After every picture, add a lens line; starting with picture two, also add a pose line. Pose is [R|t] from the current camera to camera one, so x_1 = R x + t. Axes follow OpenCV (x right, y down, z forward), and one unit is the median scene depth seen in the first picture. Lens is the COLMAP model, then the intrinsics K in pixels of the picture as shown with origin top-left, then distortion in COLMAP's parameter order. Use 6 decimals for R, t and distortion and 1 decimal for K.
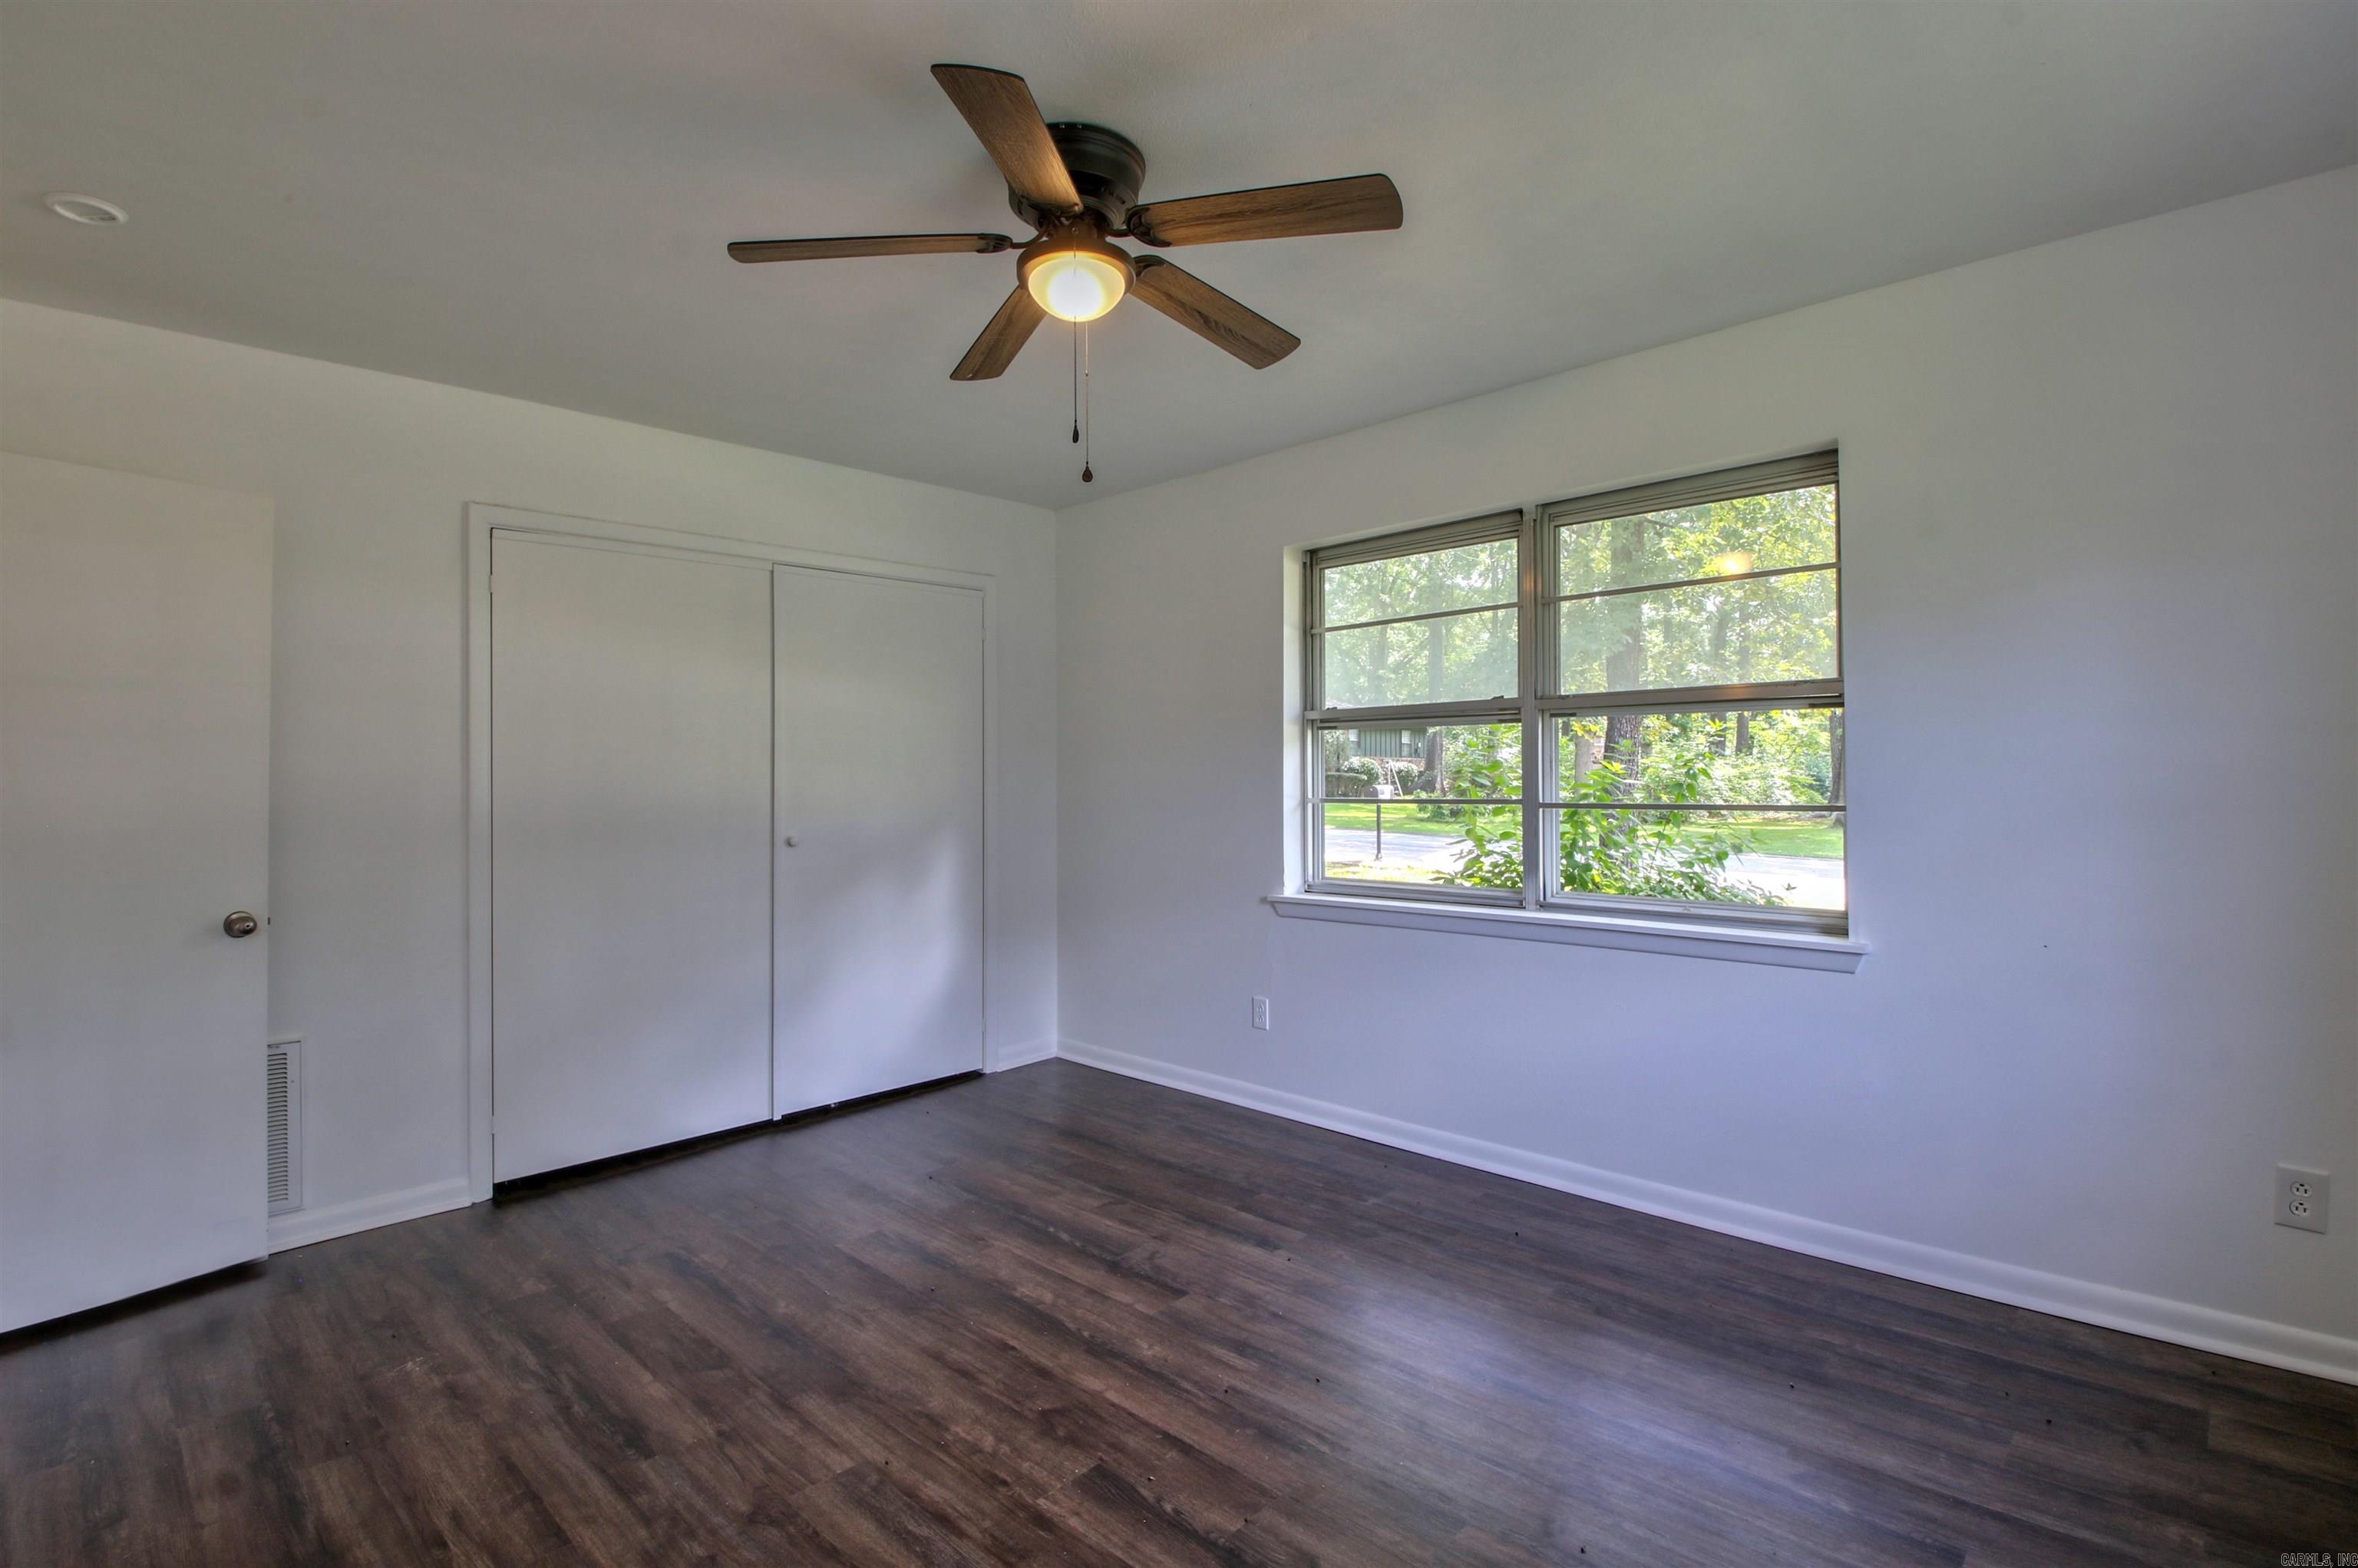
lens RADIAL K [[1106.4, 0, 1169.6], [0, 1106.4, 769.3], [0, 0, 1]] dist [0.018894, -0.032113]
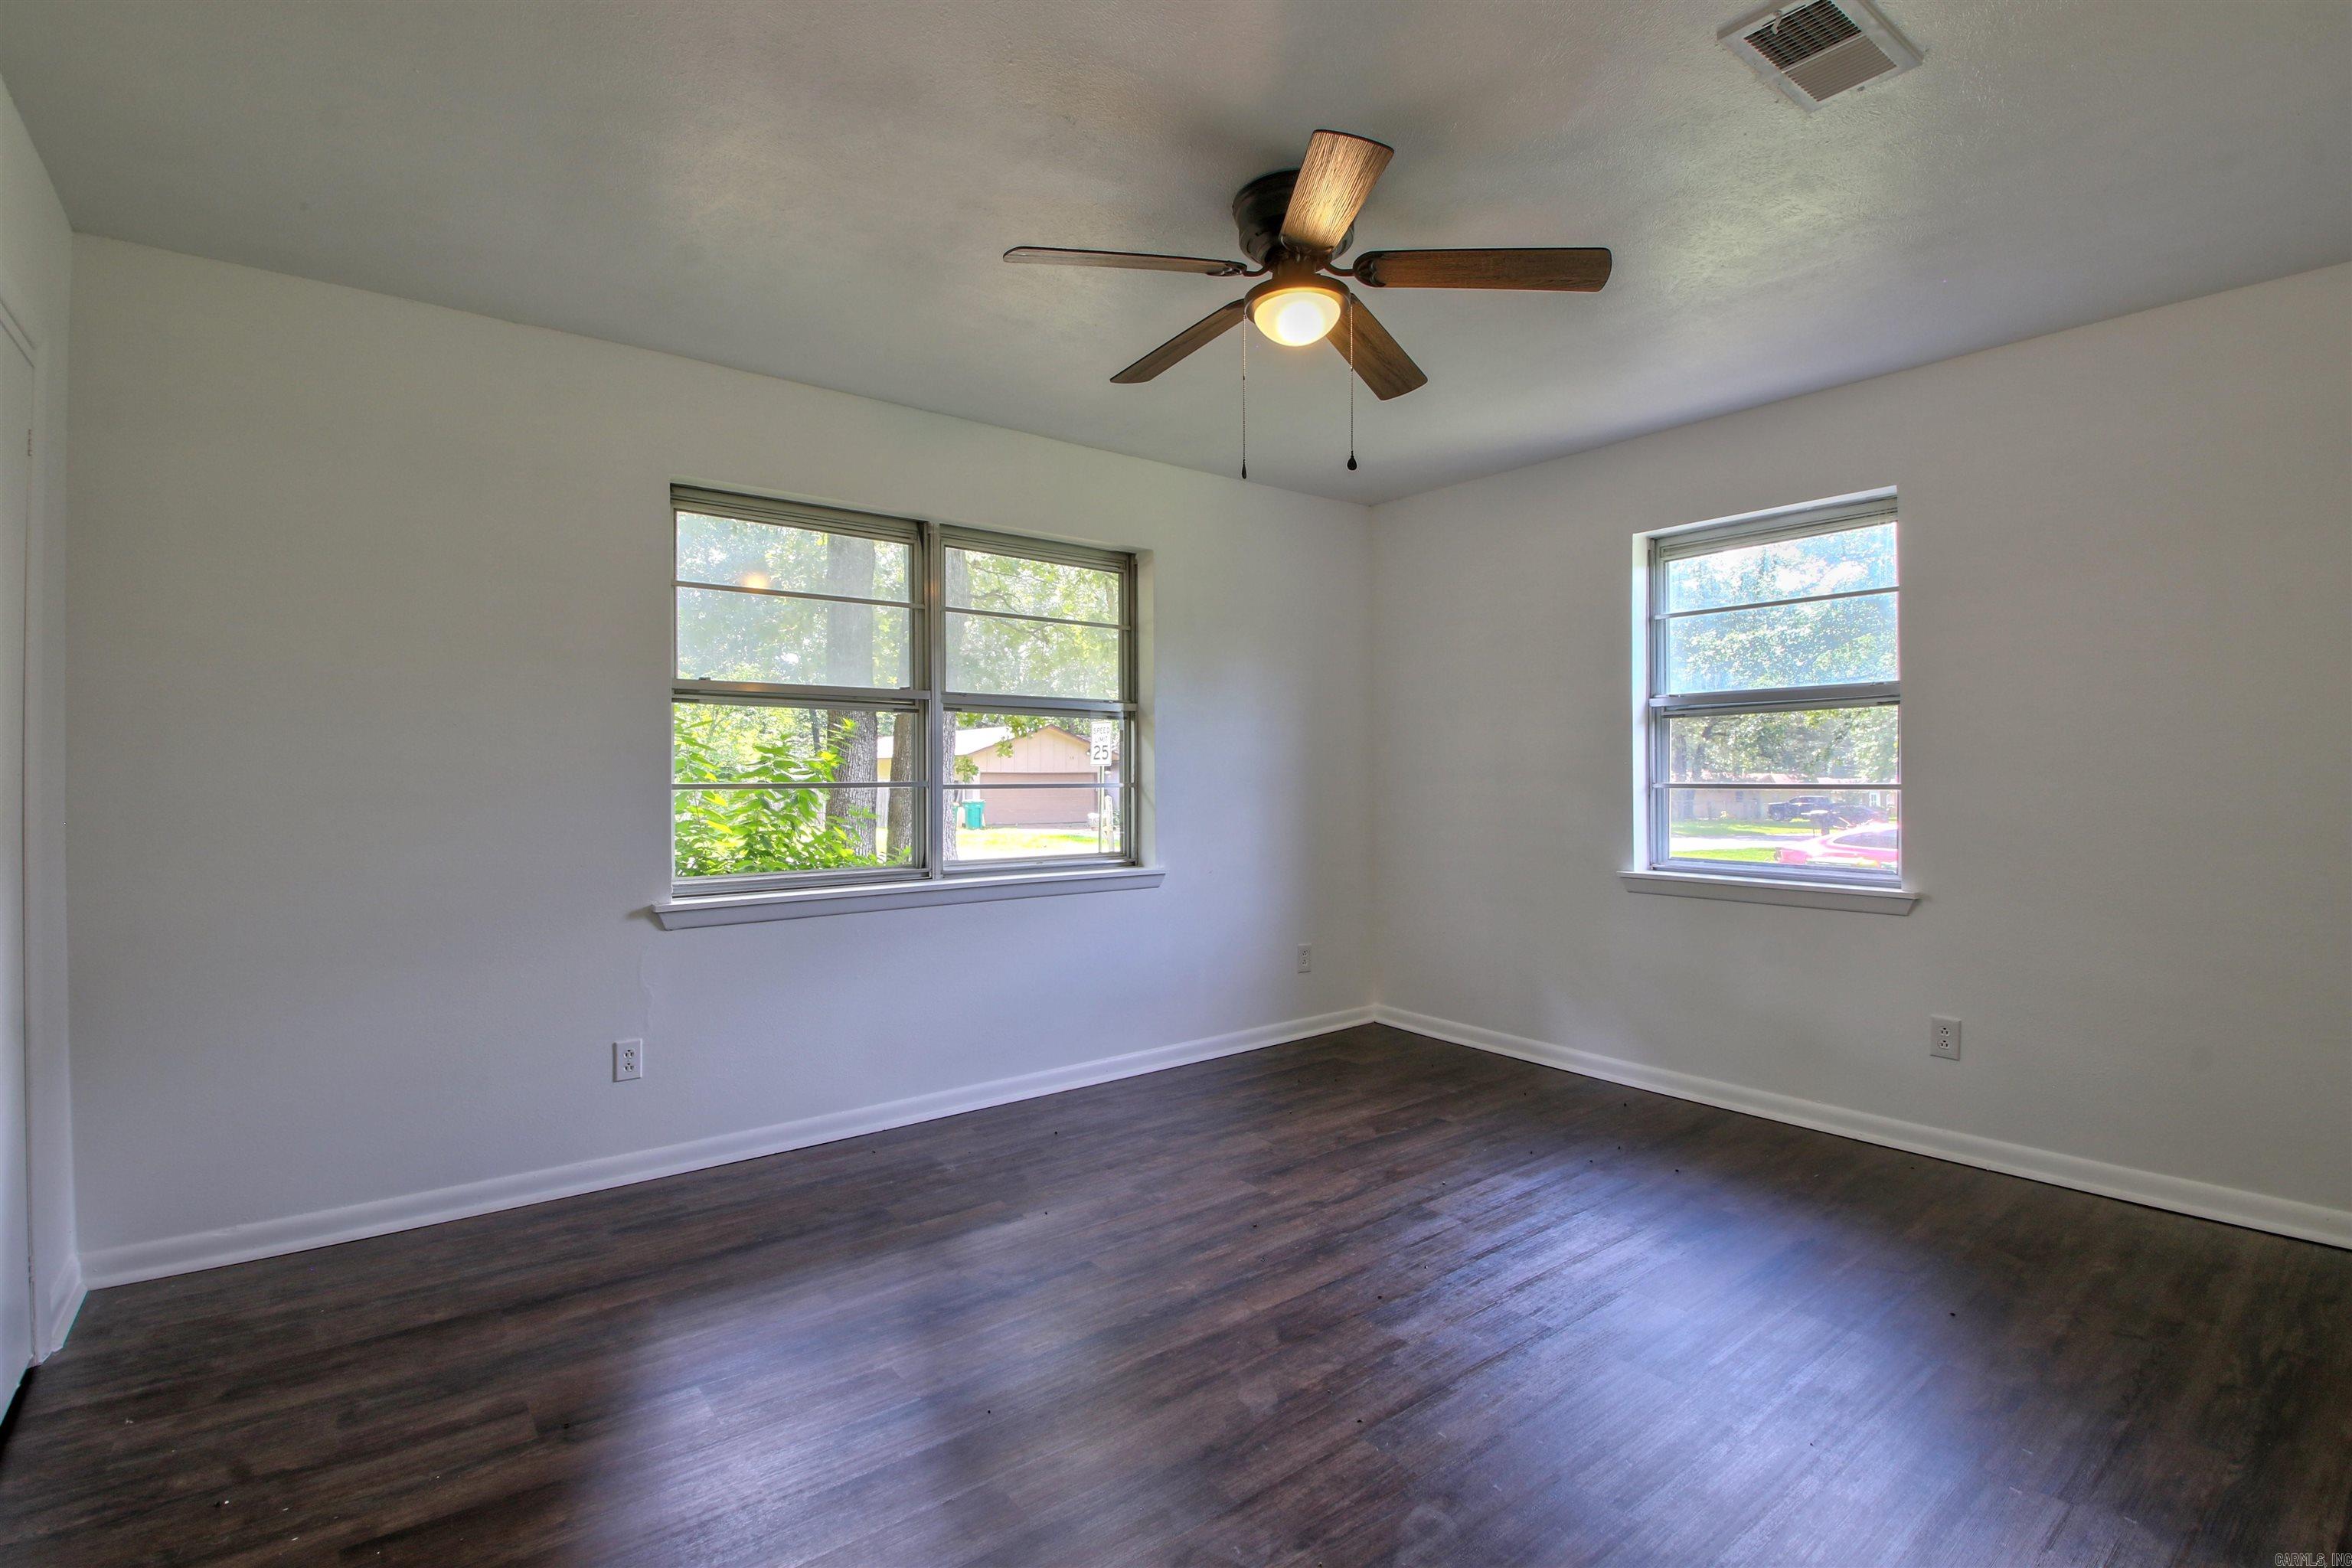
lens RADIAL K [[1103.6, 0, 1166.6], [0, 1103.6, 769.4], [0, 0, 1]] dist [0.018894, -0.032113]
pose [[0.136425, 0.009115, 0.990608, -0.875283], [-0.006623, 0.999944, -0.008289, 0.026242], [-0.990628, -0.005429, 0.136478, 0.707132]]
